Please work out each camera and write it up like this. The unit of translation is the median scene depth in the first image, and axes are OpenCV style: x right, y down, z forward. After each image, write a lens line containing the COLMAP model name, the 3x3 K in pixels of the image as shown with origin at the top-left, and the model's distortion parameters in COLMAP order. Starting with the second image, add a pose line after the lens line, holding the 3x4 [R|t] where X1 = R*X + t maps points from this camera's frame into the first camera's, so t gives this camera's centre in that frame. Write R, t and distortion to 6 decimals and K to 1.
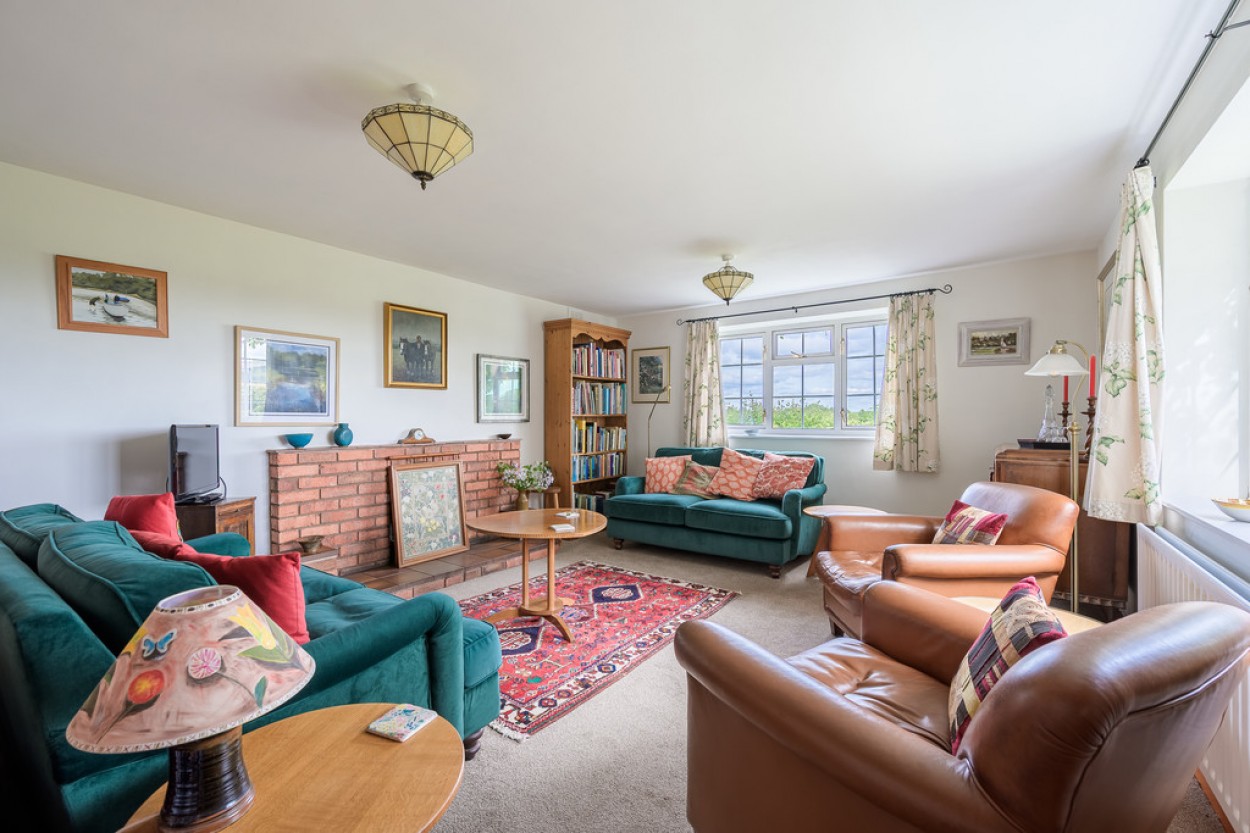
lens RADIAL K [[516.0, 0, 626.5], [0, 516.0, 419.1], [0, 0, 1]] dist [-0.004730, 0.000174]
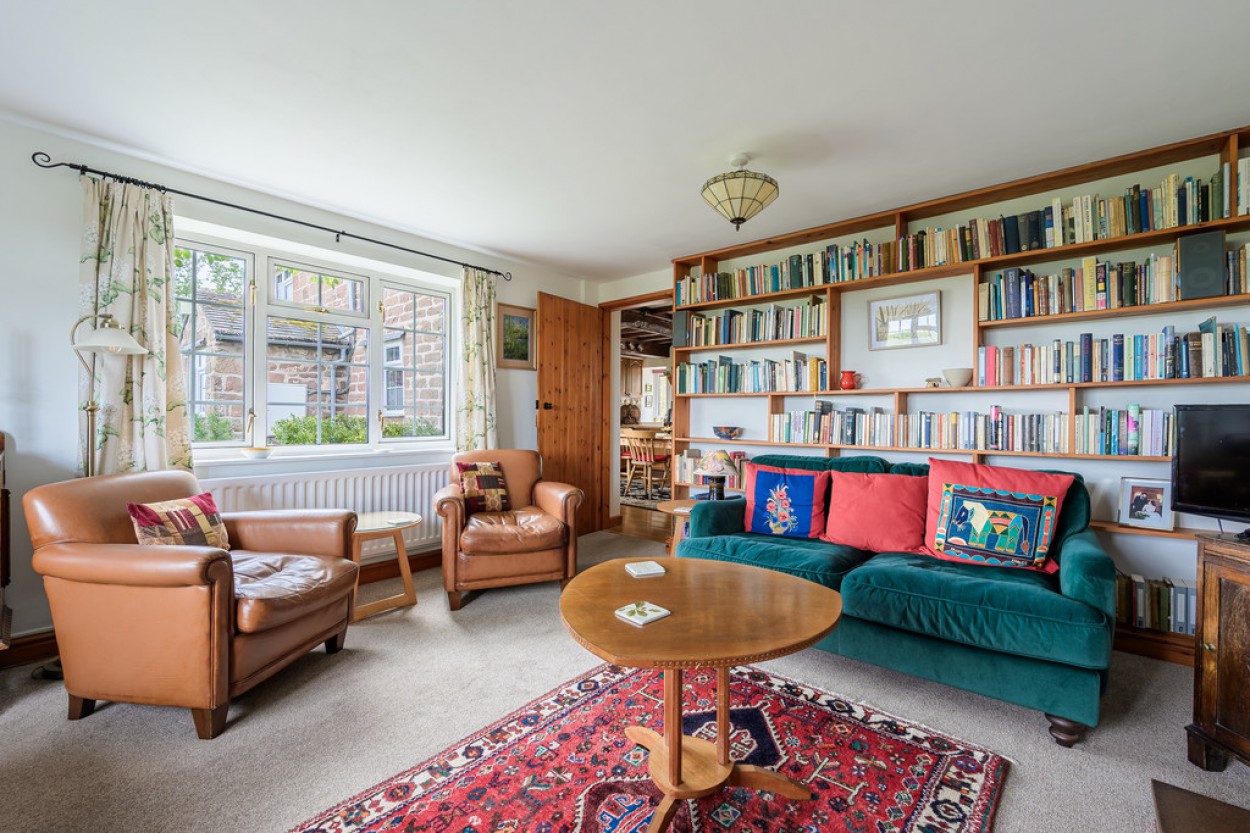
lens RADIAL K [[516.0, 0, 627.7], [0, 516.0, 411.9], [0, 0, 1]] dist [-0.004730, 0.000174]
pose [[-0.995810, -0.002792, 0.091409, -0.166302], [-0.002933, 0.999995, -0.001402, 0.022107], [-0.091405, -0.001664, -0.995812, 1.693710]]
